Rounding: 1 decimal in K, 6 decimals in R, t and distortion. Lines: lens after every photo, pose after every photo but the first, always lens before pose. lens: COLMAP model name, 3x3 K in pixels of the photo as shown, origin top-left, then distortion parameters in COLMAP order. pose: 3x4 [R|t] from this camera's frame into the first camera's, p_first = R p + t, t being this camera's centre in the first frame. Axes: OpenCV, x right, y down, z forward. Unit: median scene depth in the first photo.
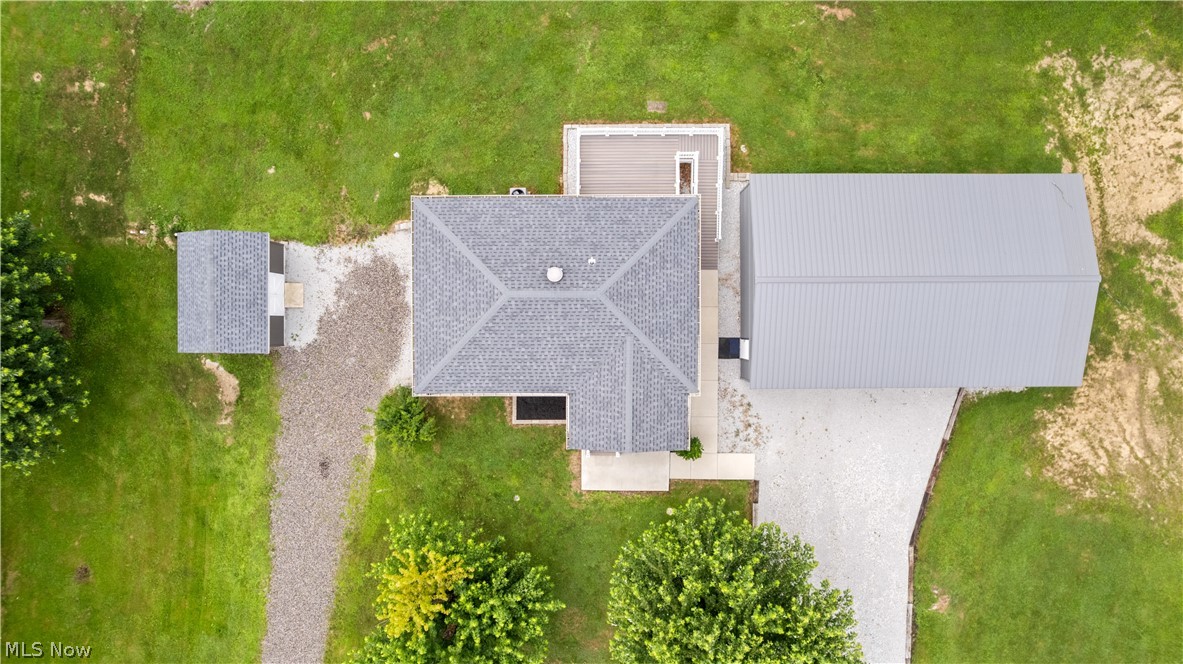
lens RADIAL K [[769.0, 0, 591.5], [0, 769.0, 332.0], [0, 0, 1]] dist [-0.057591, 0.039091]
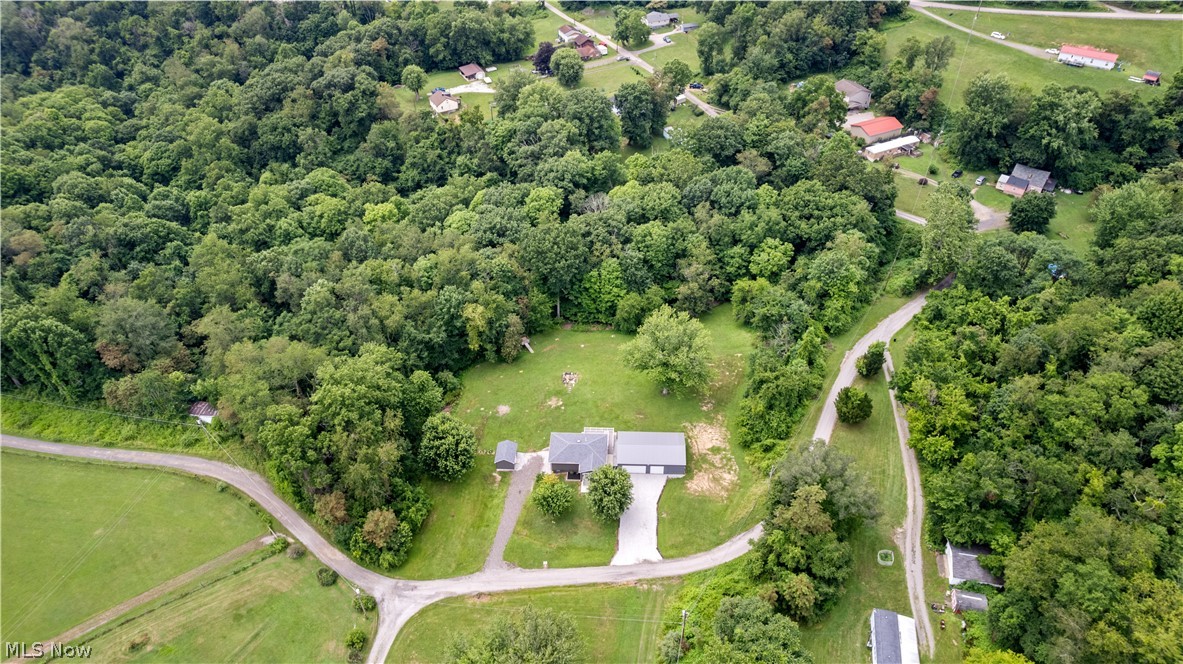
lens RADIAL K [[769.0, 0, 591.5], [0, 769.0, 332.0], [0, 0, 1]] dist [-0.057591, 0.039091]
pose [[0.998851, 0.030603, -0.036871, 0.182631], [-0.047908, 0.623619, -0.780259, 3.069827], [-0.000885, 0.781129, 0.624369, -2.459535]]
